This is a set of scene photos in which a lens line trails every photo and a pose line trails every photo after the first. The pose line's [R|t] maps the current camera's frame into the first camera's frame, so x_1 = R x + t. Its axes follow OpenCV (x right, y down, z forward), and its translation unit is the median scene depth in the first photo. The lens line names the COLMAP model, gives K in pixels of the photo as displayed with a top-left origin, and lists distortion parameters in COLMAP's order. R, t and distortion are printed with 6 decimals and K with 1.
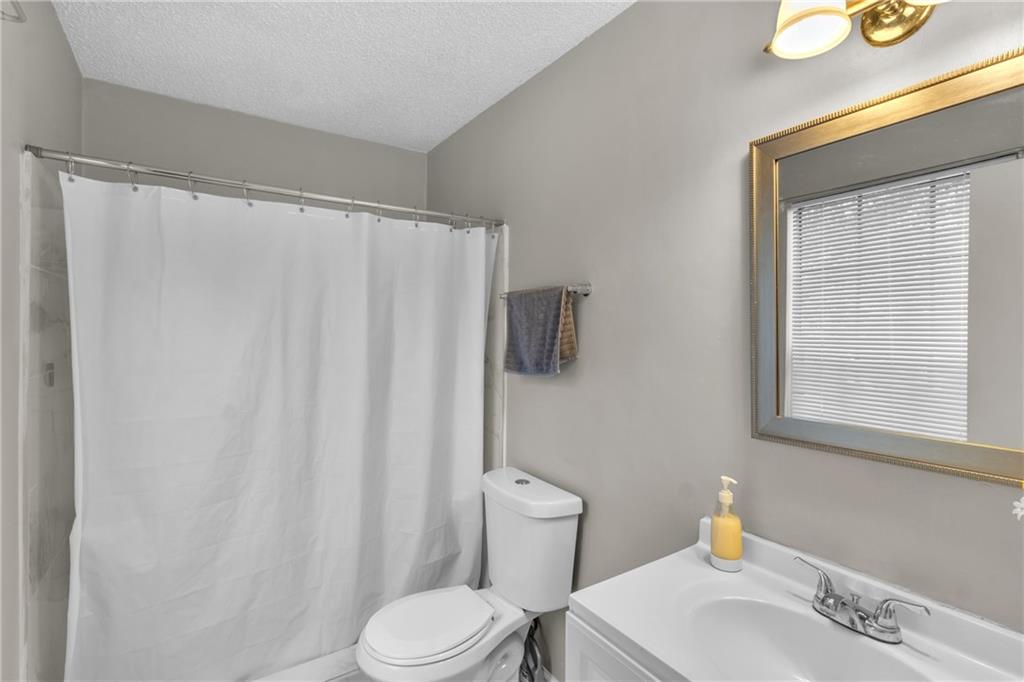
lens RADIAL K [[484.0, 0, 527.8], [0, 484.0, 323.5], [0, 0, 1]] dist [0.004660, 0.000096]
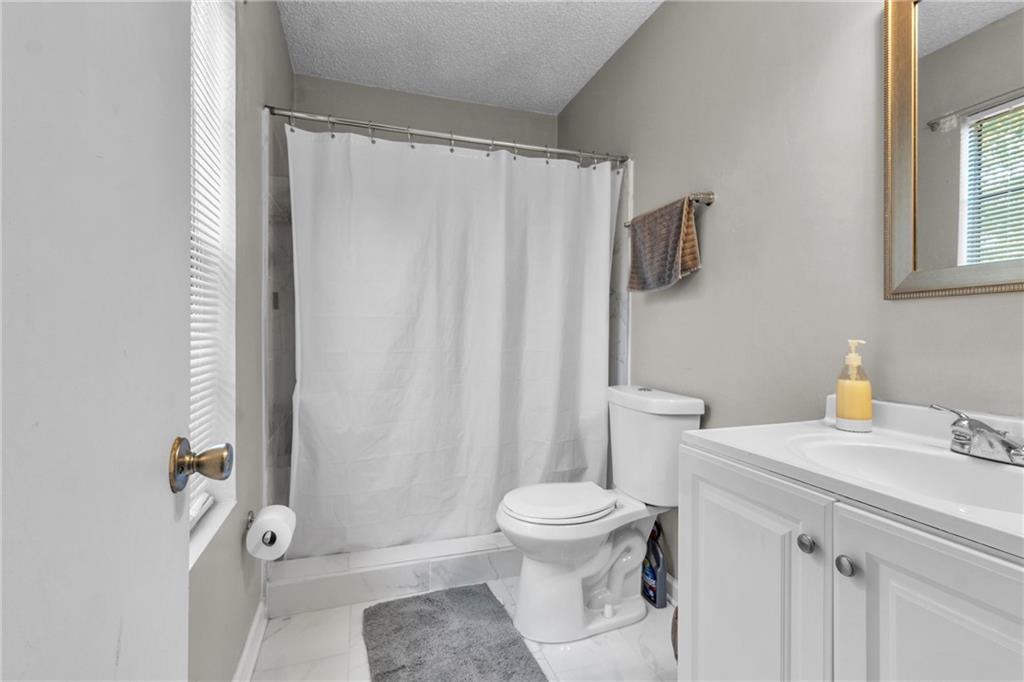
lens RADIAL K [[484.0, 0, 528.9], [0, 484.0, 339.9], [0, 0, 1]] dist [0.004660, 0.000096]
pose [[0.964028, 0.001086, -0.265799, 0.025520], [0.000290, 0.999987, 0.005135, 0.215228], [0.265801, -0.005027, 0.964015, -0.082507]]
